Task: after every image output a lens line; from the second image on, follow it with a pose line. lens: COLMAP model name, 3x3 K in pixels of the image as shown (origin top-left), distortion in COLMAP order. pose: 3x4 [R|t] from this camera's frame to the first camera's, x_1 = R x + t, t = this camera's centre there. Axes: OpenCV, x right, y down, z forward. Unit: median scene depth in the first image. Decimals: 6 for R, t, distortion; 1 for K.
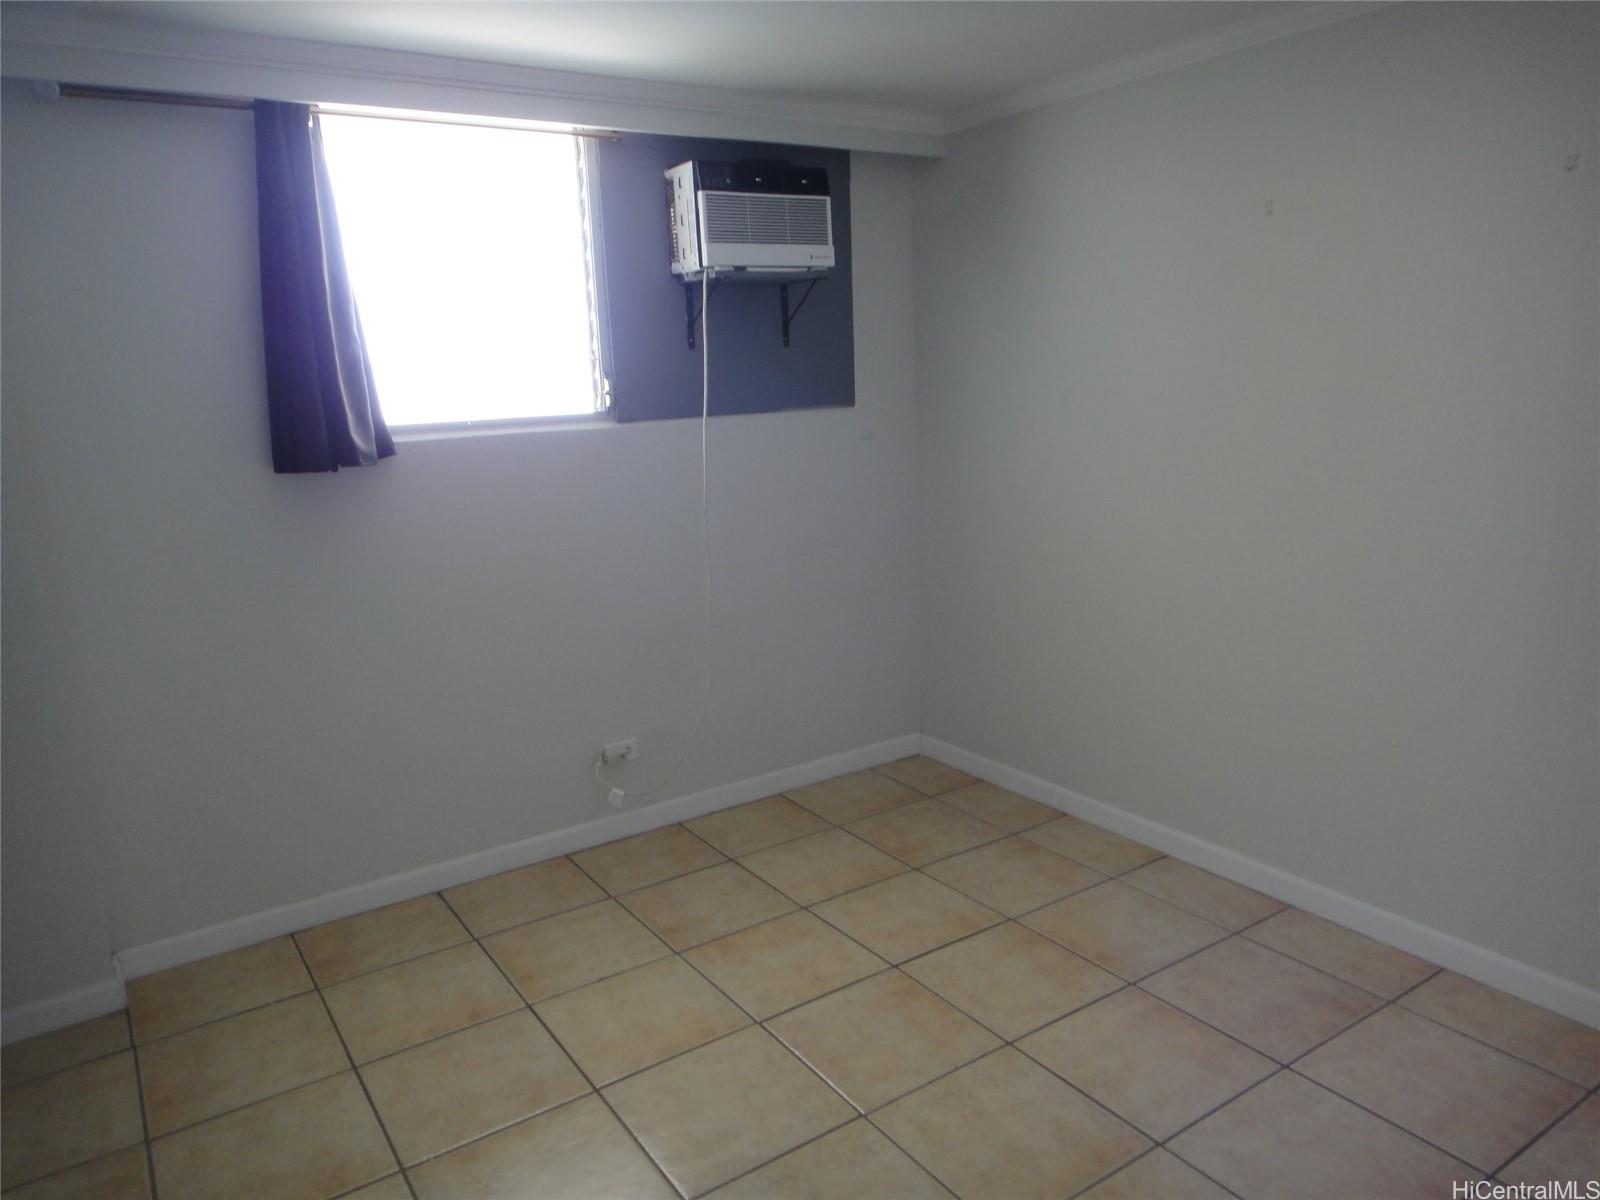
lens RADIAL K [[1129.2, 0, 800.0], [0, 1129.2, 600.0], [0, 0, 1]] dist [0.010945, 0.002812]
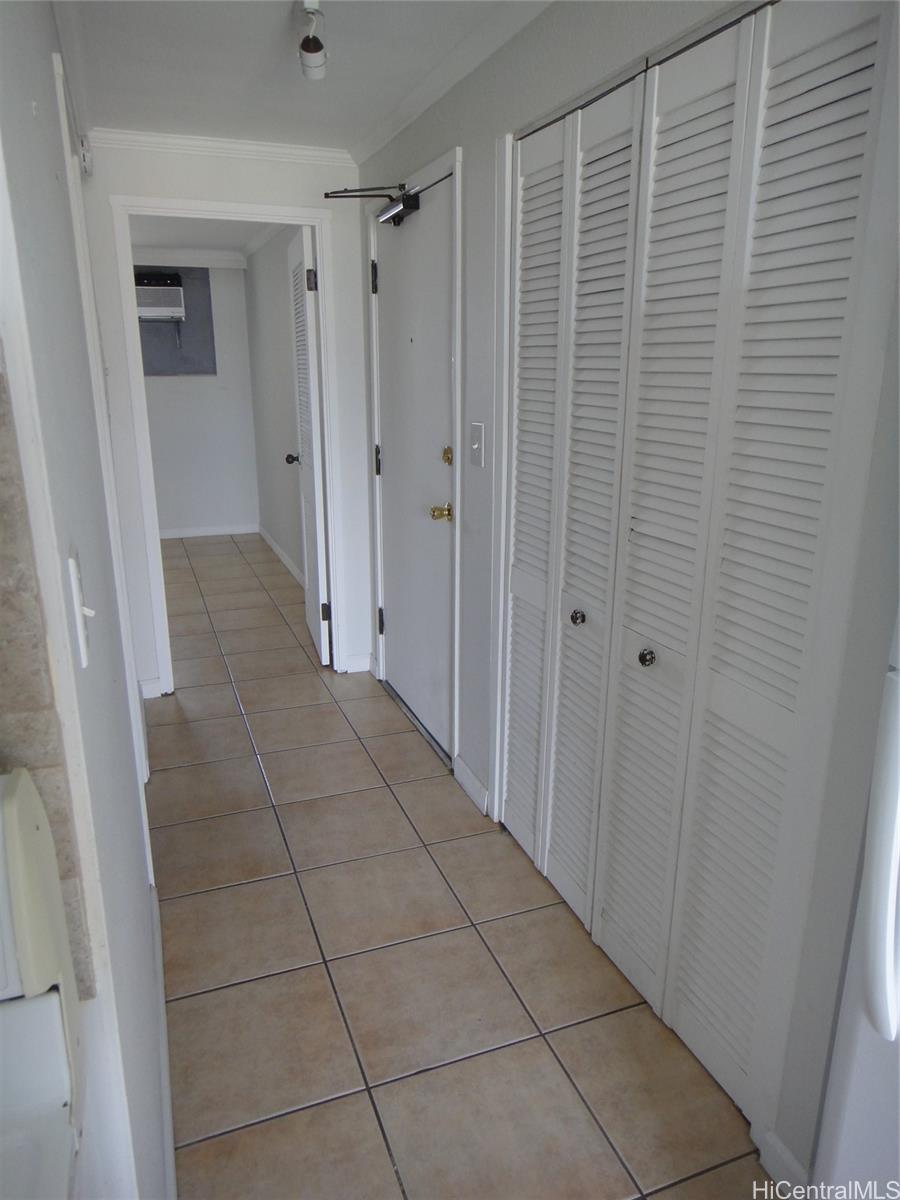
lens RADIAL K [[835.9, 0, 450.0], [0, 835.9, 600.0], [0, 0, 1]] dist [0.006428, -0.003617]
pose [[0.974363, 0.097434, -0.202791, 1.090220], [-0.082449, 0.993290, 0.081095, 0.132065], [0.209332, -0.062296, 0.975858, -0.745939]]
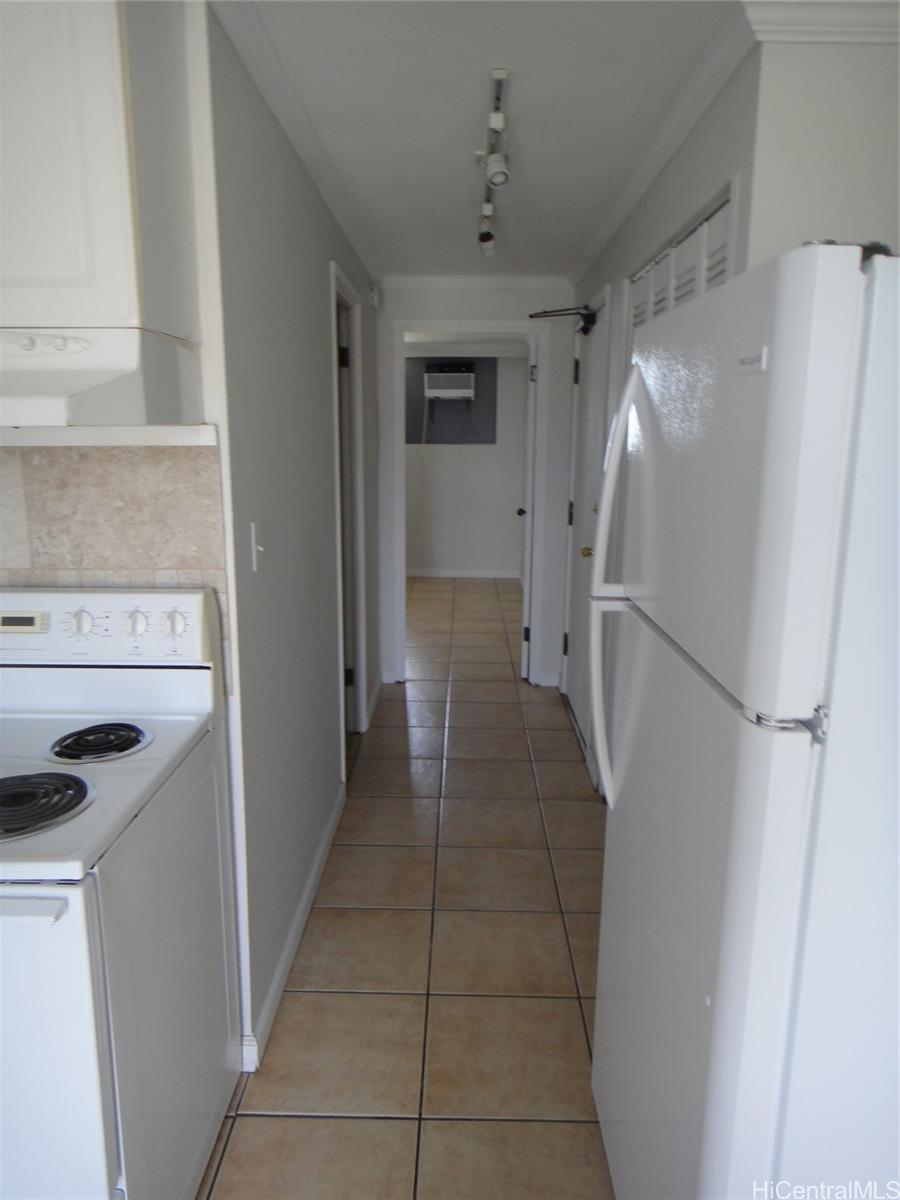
lens RADIAL K [[846.9, 0, 450.0], [0, 846.9, 600.0], [0, 0, 1]] dist [0.010945, 0.002812]
pose [[0.821866, 0.155311, -0.548101, 1.380158], [-0.156012, 0.986699, 0.045655, 0.154661], [0.547901, 0.047988, 0.835165, -0.946129]]
